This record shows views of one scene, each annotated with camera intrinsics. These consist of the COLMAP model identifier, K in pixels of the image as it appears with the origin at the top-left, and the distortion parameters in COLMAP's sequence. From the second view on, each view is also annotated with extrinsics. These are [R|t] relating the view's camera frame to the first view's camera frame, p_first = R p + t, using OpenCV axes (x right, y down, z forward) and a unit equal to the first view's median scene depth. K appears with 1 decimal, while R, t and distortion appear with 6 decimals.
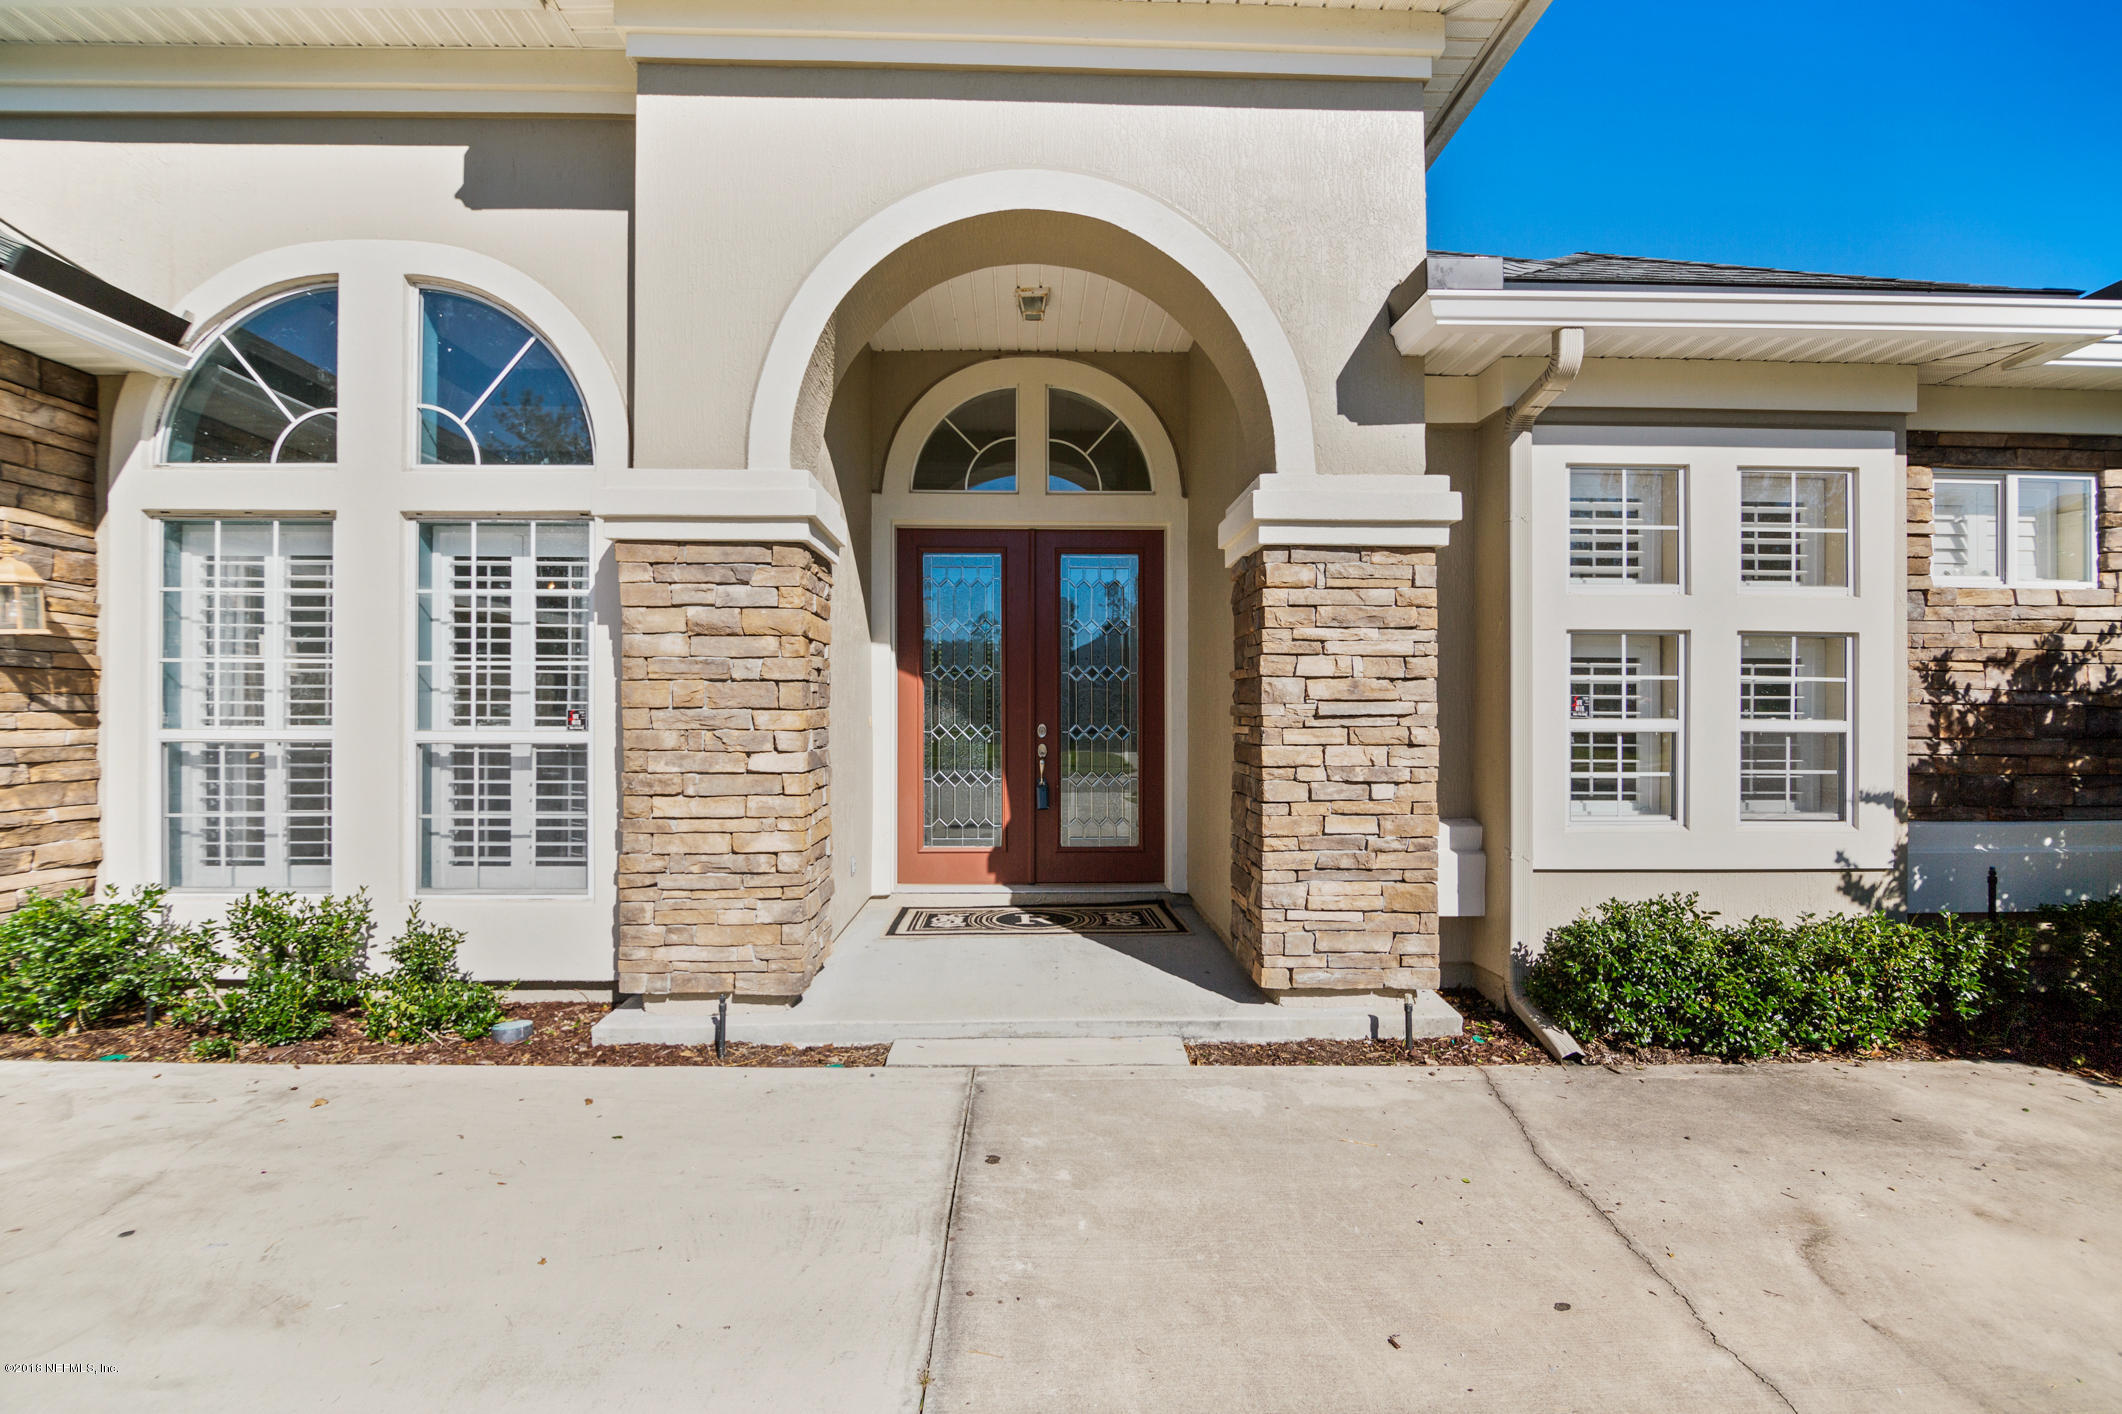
lens RADIAL K [[972.8, 0, 1002.9], [0, 972.8, 717.8], [0, 0, 1]] dist [-0.012212, -0.002931]
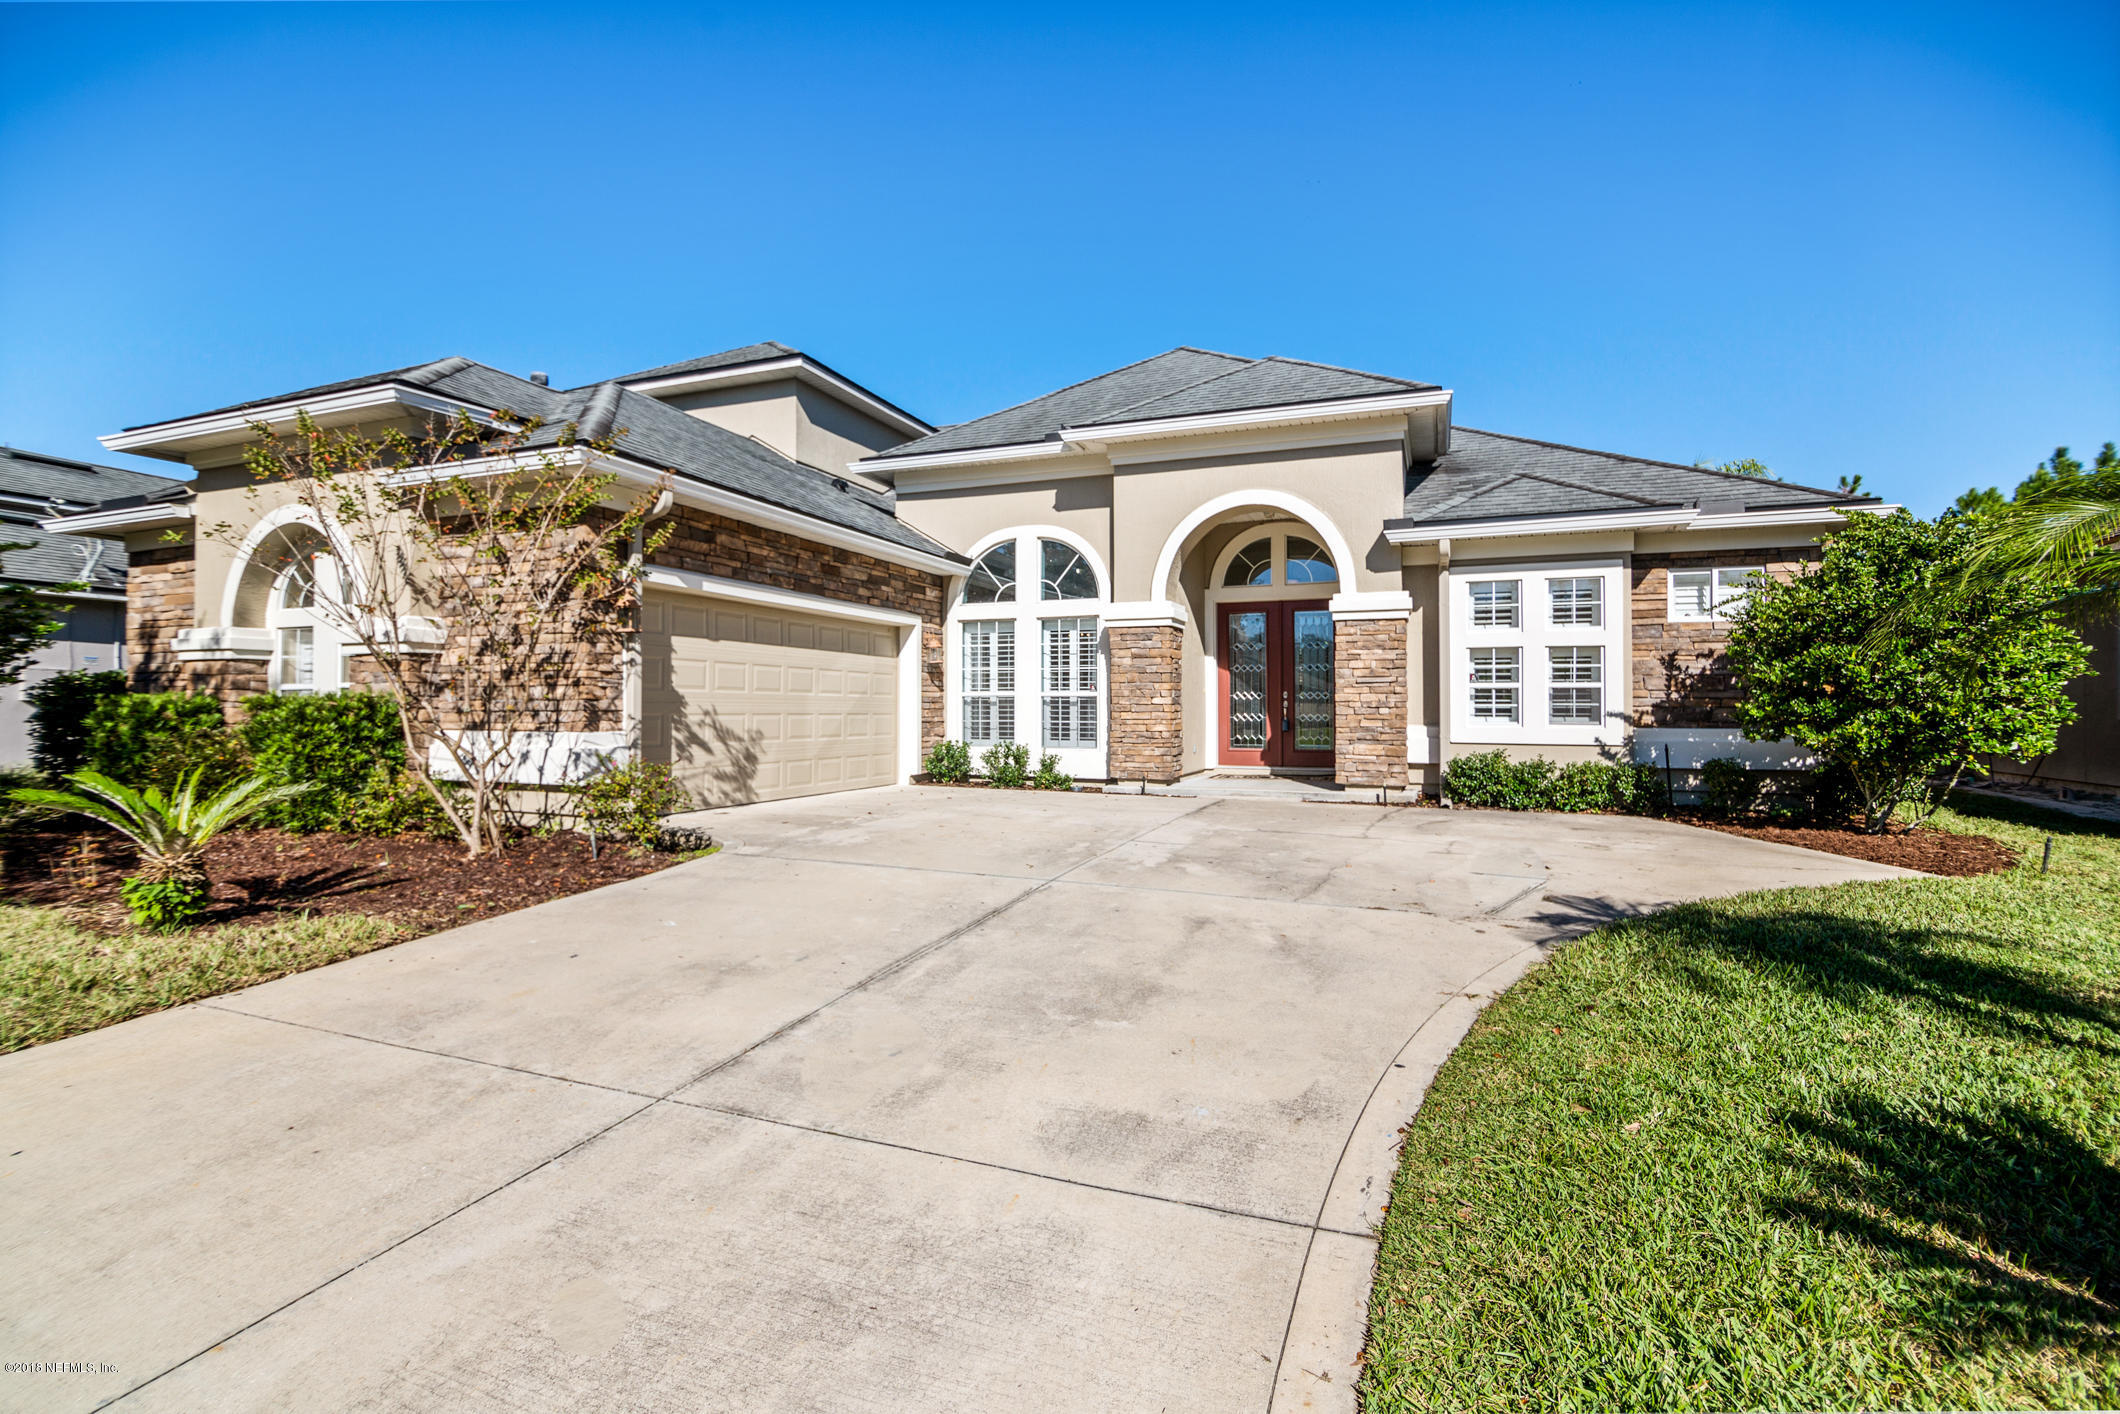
lens RADIAL K [[971.9, 0, 1064.1], [0, 971.9, 707.0], [0, 0, 1]] dist [-0.012212, -0.002931]
pose [[0.940696, -0.004511, -0.339222, 0.448683], [0.001687, 0.999961, -0.008620, 0.083100], [0.339247, 0.007537, 0.940667, -1.715105]]
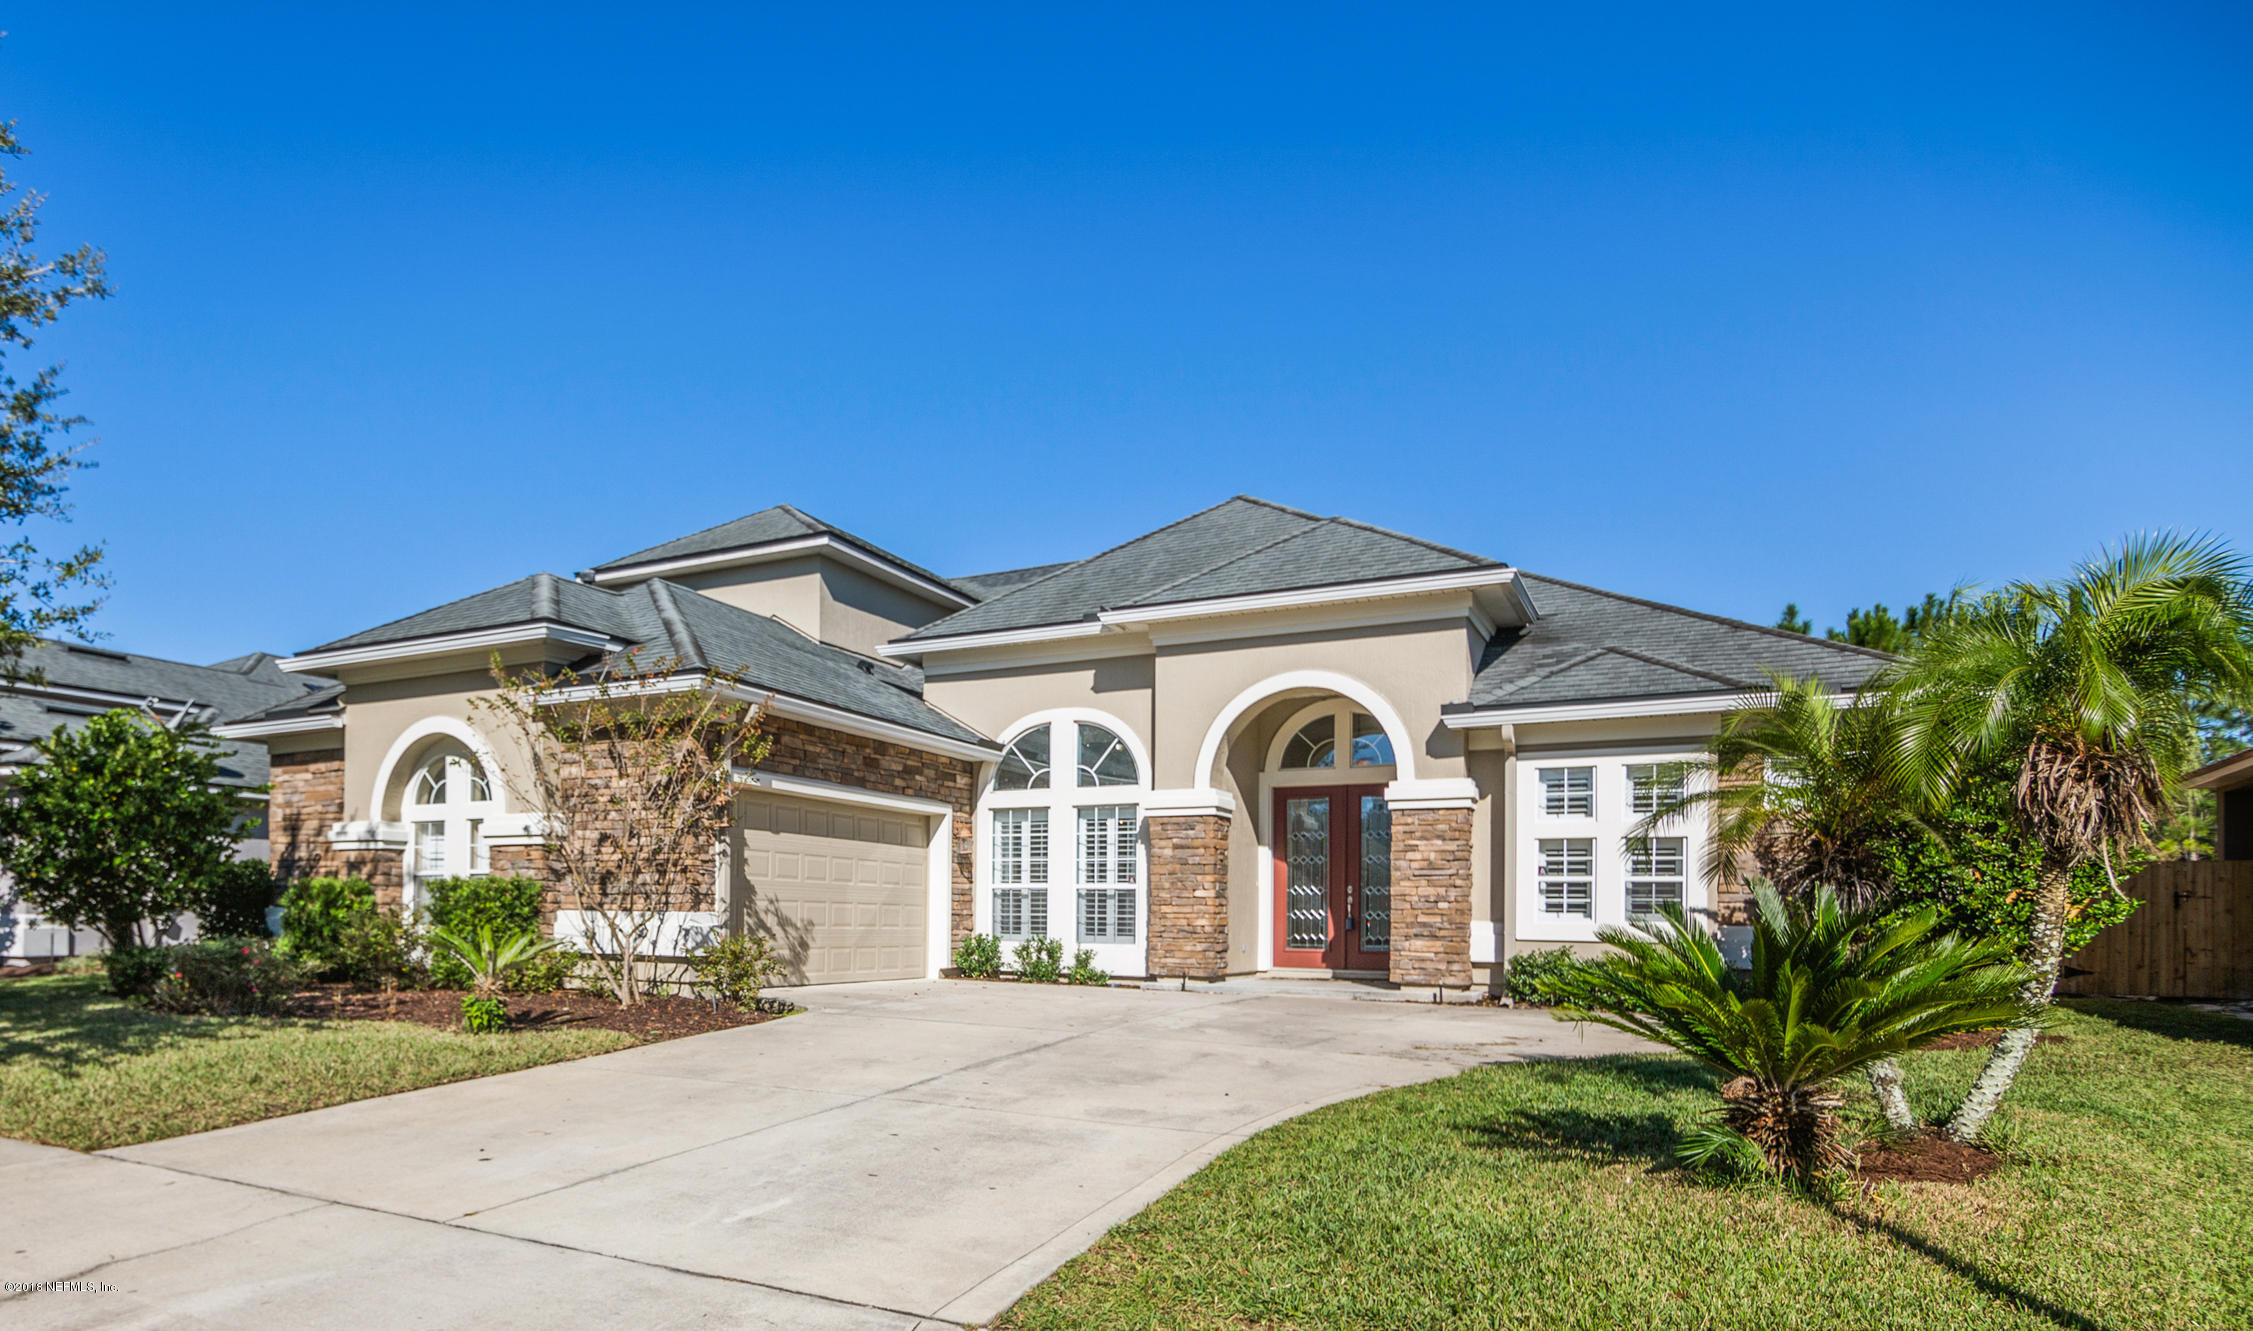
lens RADIAL K [[1378.0, 0, 893.9], [0, 1378.0, 918.9], [0, 0, 1]] dist [0.000405, -0.000222]
pose [[0.879984, 0.005322, -0.474973, 0.797134], [-0.008424, 0.999955, -0.004401, 0.132801], [0.474928, 0.007874, 0.879989, -2.681268]]
